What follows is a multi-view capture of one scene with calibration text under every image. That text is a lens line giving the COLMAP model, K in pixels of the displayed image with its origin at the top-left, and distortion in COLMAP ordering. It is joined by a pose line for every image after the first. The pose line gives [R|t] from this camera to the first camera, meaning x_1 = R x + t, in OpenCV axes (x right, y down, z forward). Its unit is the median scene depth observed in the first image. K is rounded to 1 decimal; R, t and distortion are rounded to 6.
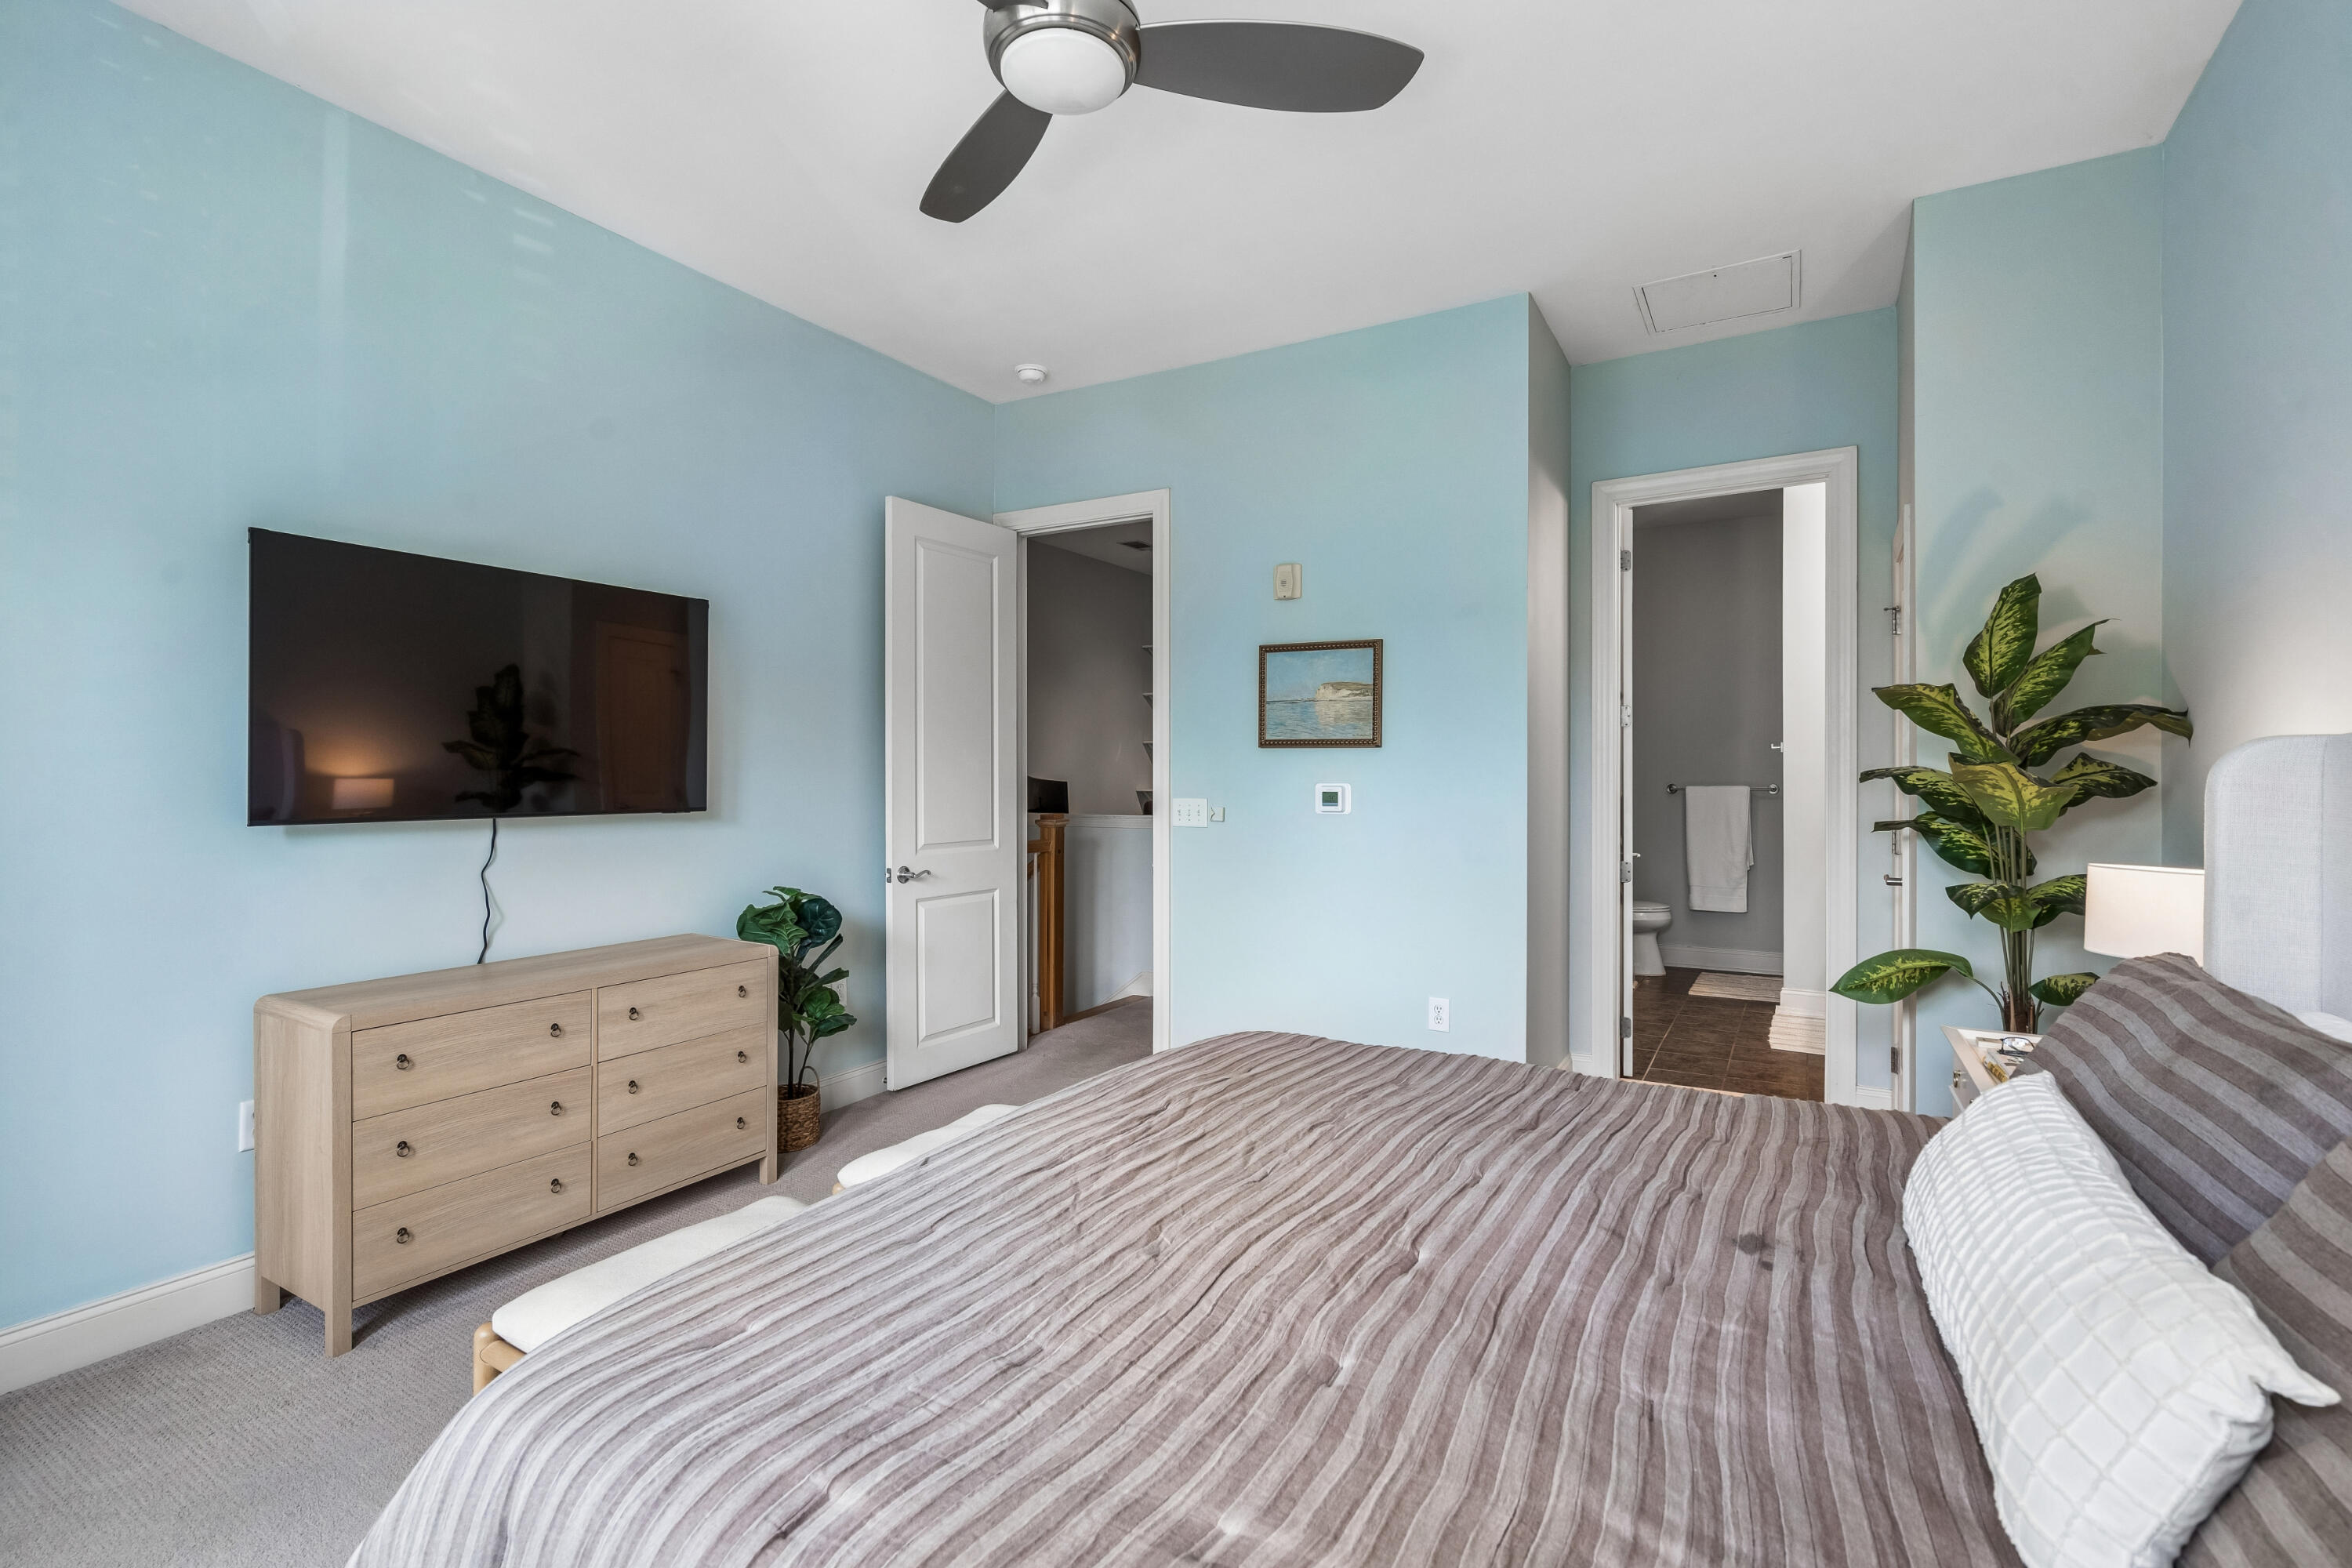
lens RADIAL K [[1076.9, 0, 1178.8], [0, 1076.9, 762.4], [0, 0, 1]] dist [-0.001076, 0.000606]
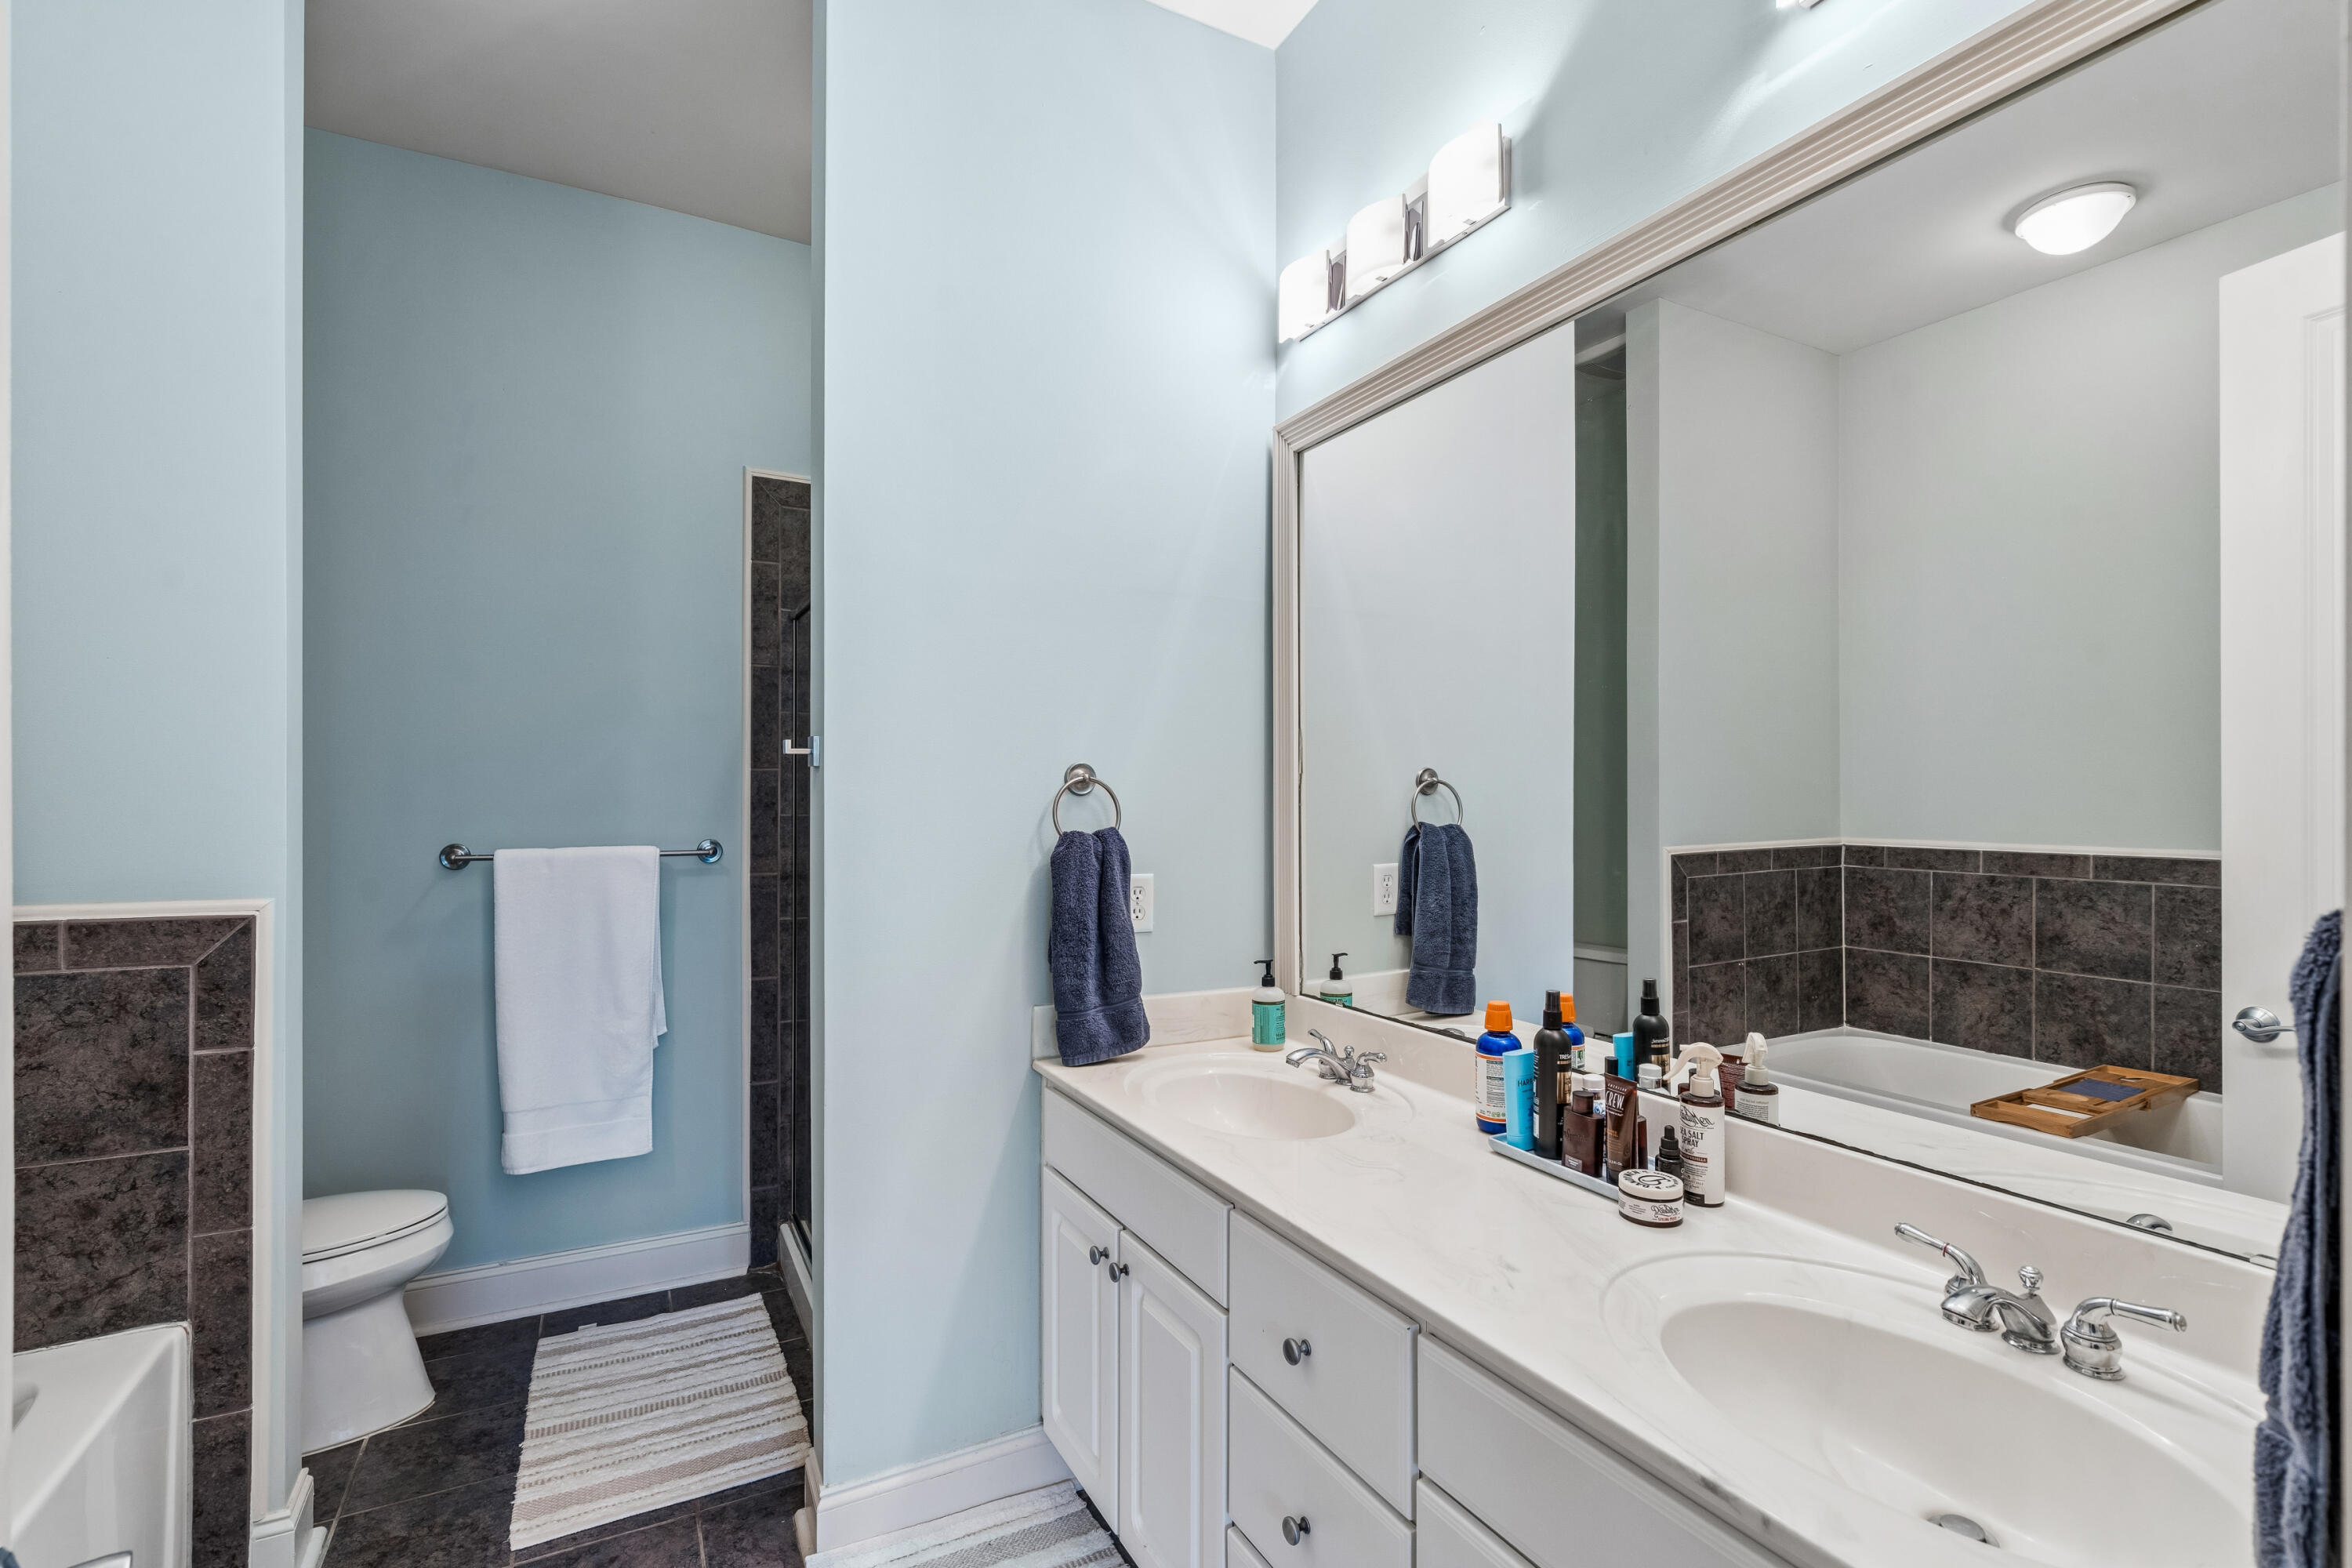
lens RADIAL K [[1076.9, 0, 1171.8], [0, 1076.9, 781.5], [0, 0, 1]] dist [-0.001076, 0.000606]
pose [[0.526136, -0.000608, 0.850401, 0.279356], [-0.006765, 0.999965, 0.004901, -0.004833], [-0.850374, -0.008331, 0.526113, 0.608495]]
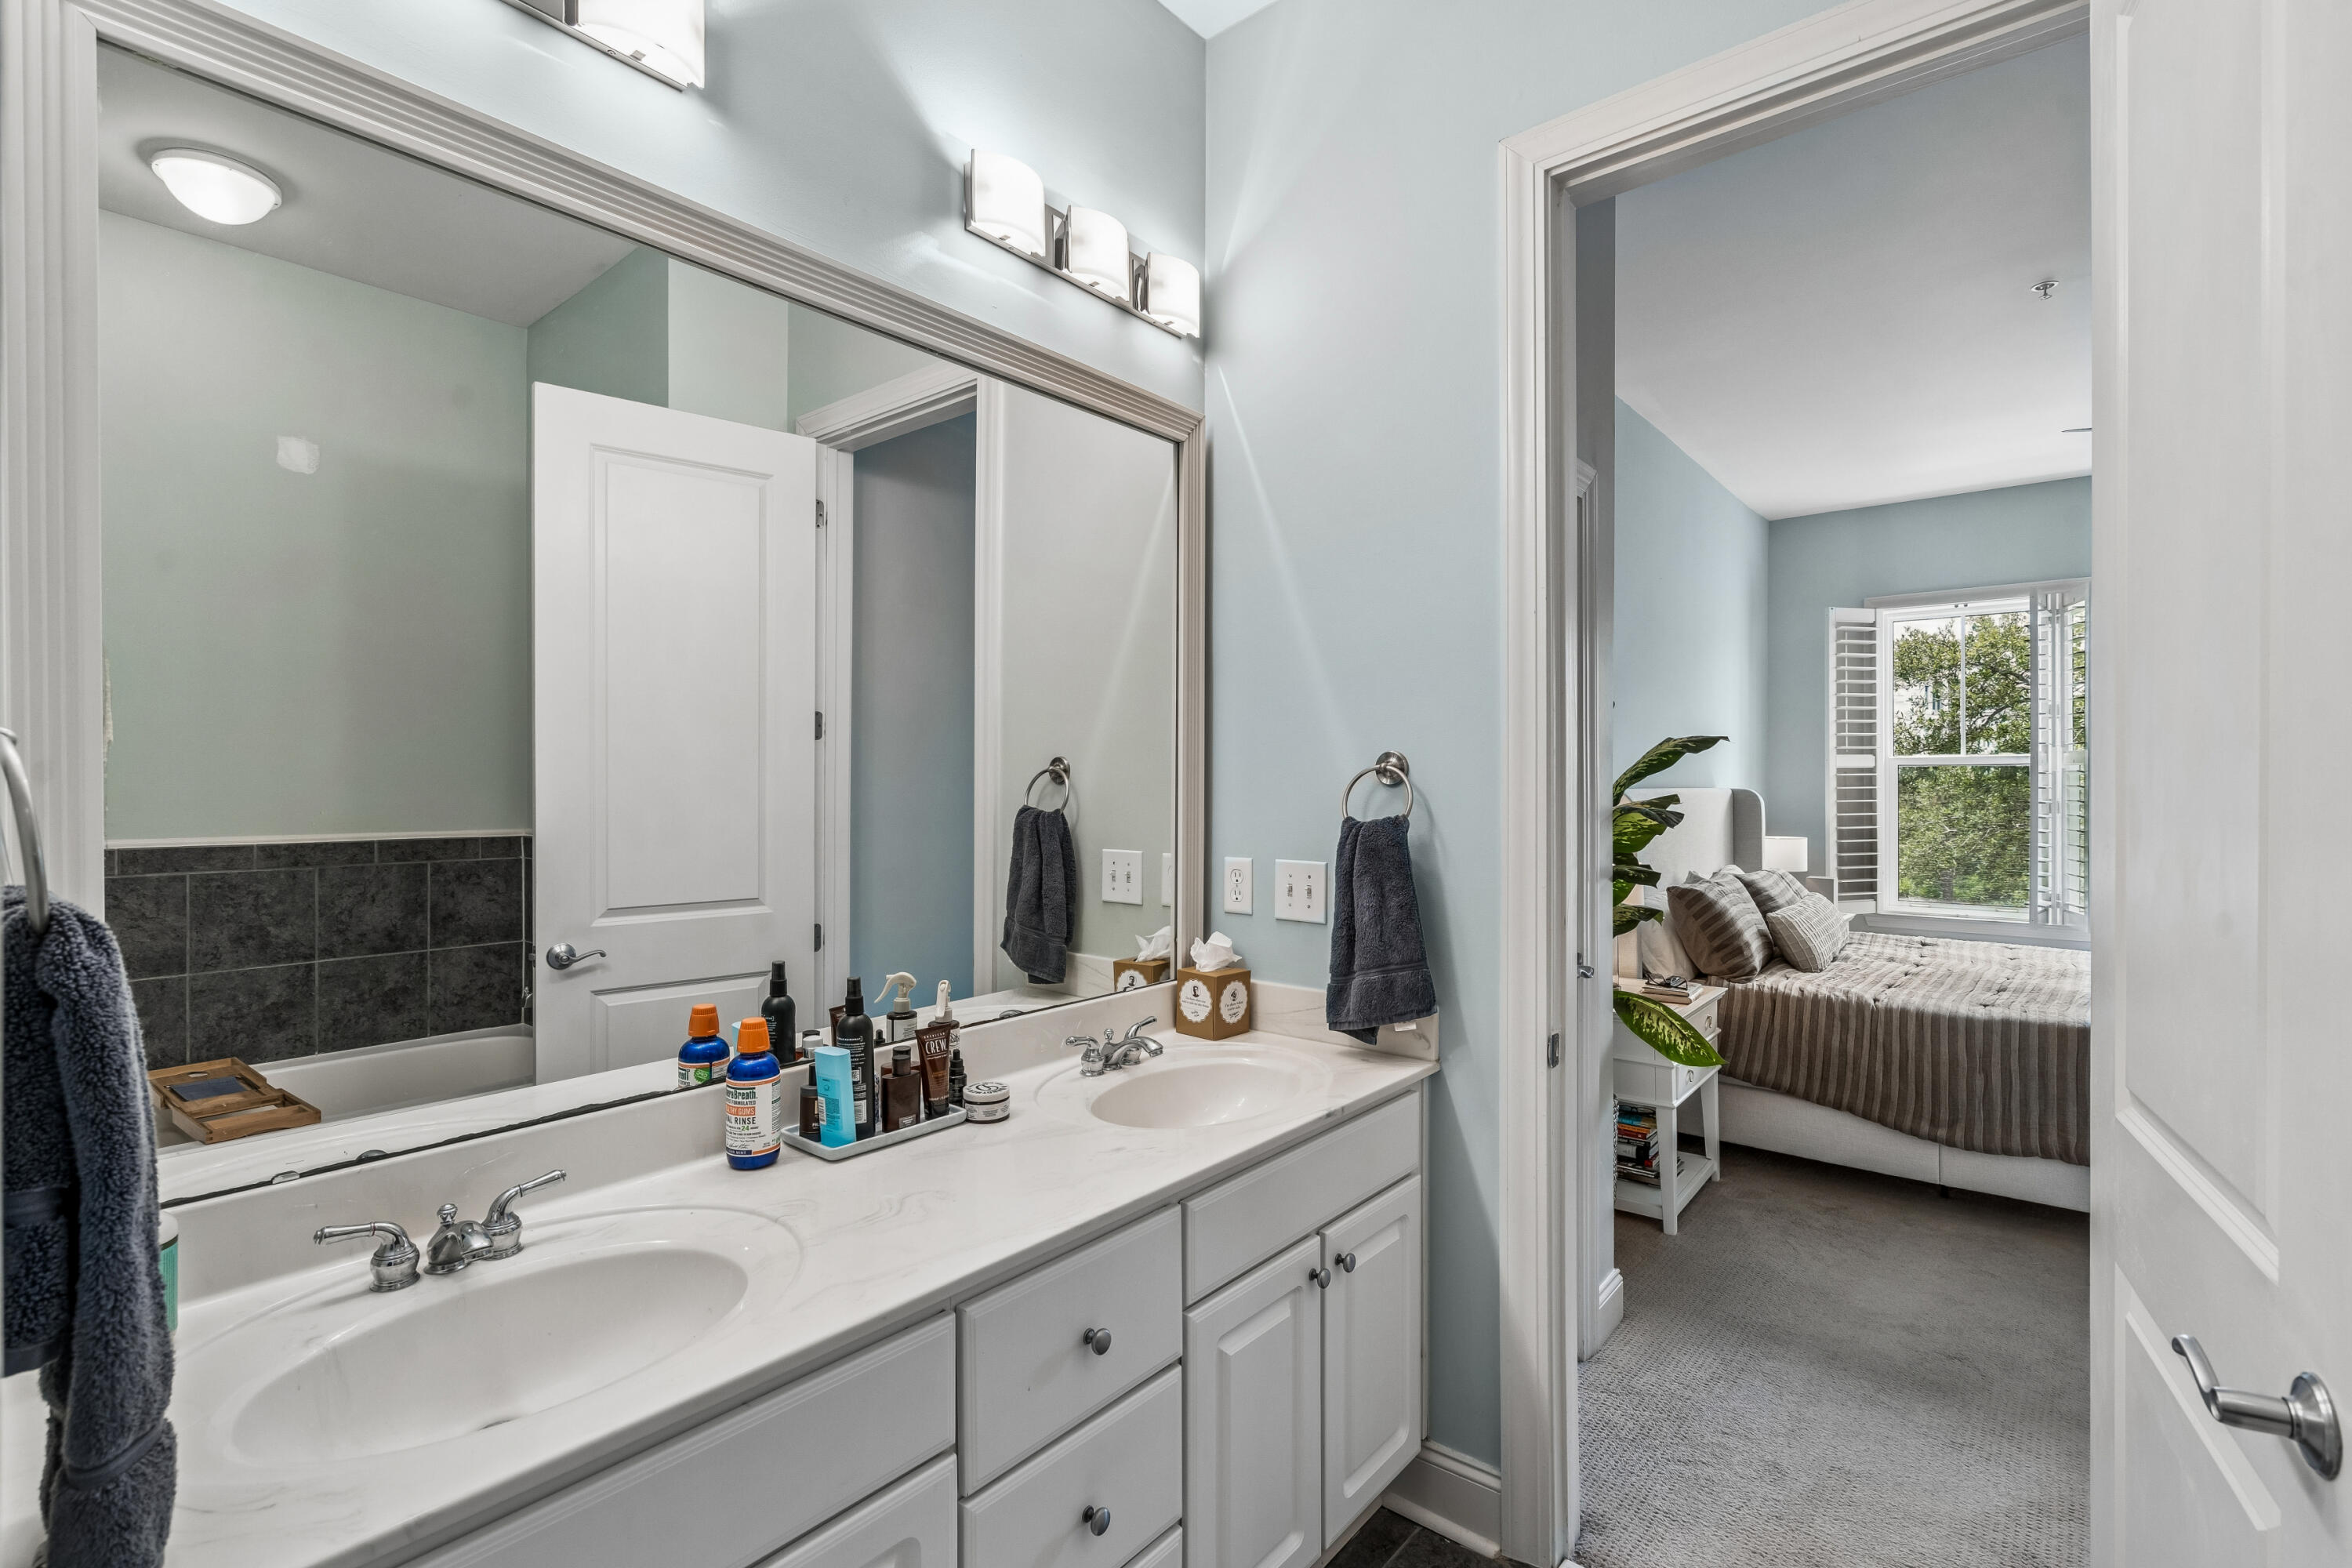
lens RADIAL K [[1076.9, 0, 1174.3], [0, 1076.9, 783.2], [0, 0, 1]] dist [-0.001076, 0.000606]
pose [[-0.986378, -0.012459, 0.164024, 0.440698], [-0.014203, 0.999854, -0.009464, -0.000649], [-0.163882, -0.011665, -0.986411, 0.945751]]
